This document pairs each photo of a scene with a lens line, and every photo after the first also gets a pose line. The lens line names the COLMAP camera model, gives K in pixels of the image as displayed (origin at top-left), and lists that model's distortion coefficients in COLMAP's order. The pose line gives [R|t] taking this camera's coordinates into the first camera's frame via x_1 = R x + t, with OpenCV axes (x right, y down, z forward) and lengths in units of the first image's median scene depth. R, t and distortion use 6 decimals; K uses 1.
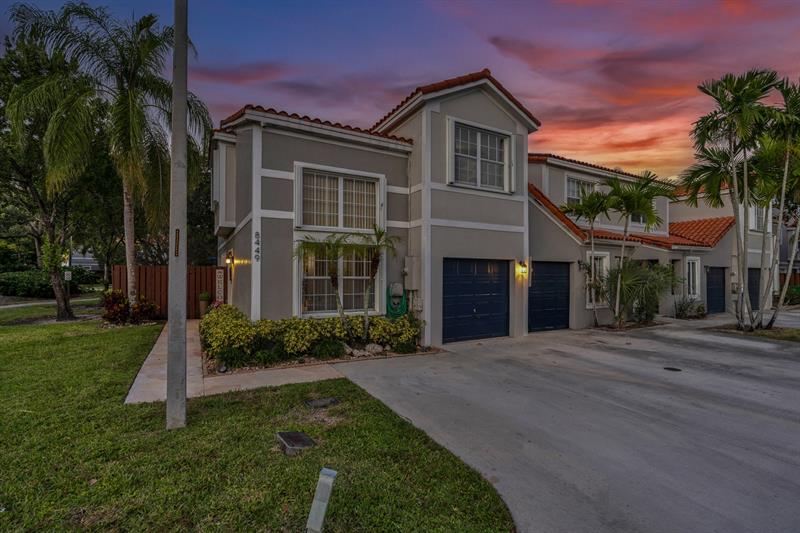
lens RADIAL K [[362.8, 0, 398.8], [0, 362.8, 269.4], [0, 0, 1]] dist [-0.004512, -0.000036]
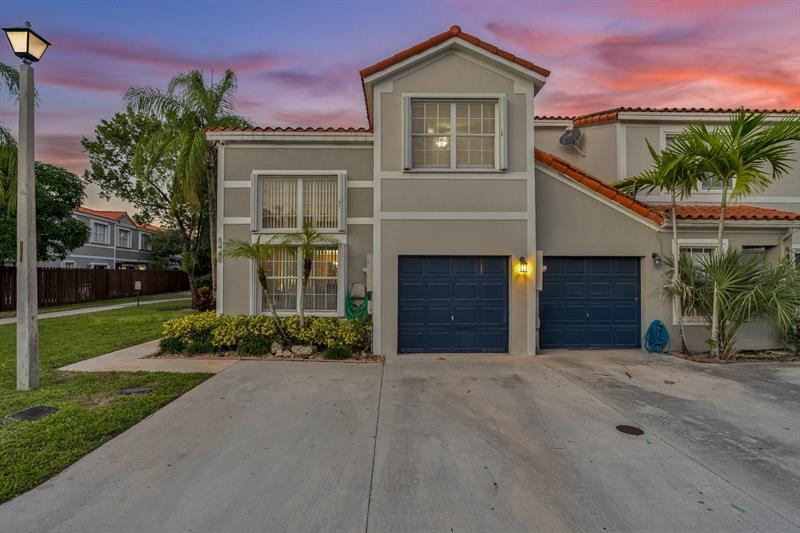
lens RADIAL K [[373.9, 0, 400.0], [0, 373.9, 266.5], [0, 0, 1]] dist [-0.013514, -0.000059]
pose [[0.879257, -0.012884, -0.476173, 0.549733], [0.008863, 0.999904, -0.010689, 0.004476], [0.476265, 0.005178, 0.879287, 0.204966]]
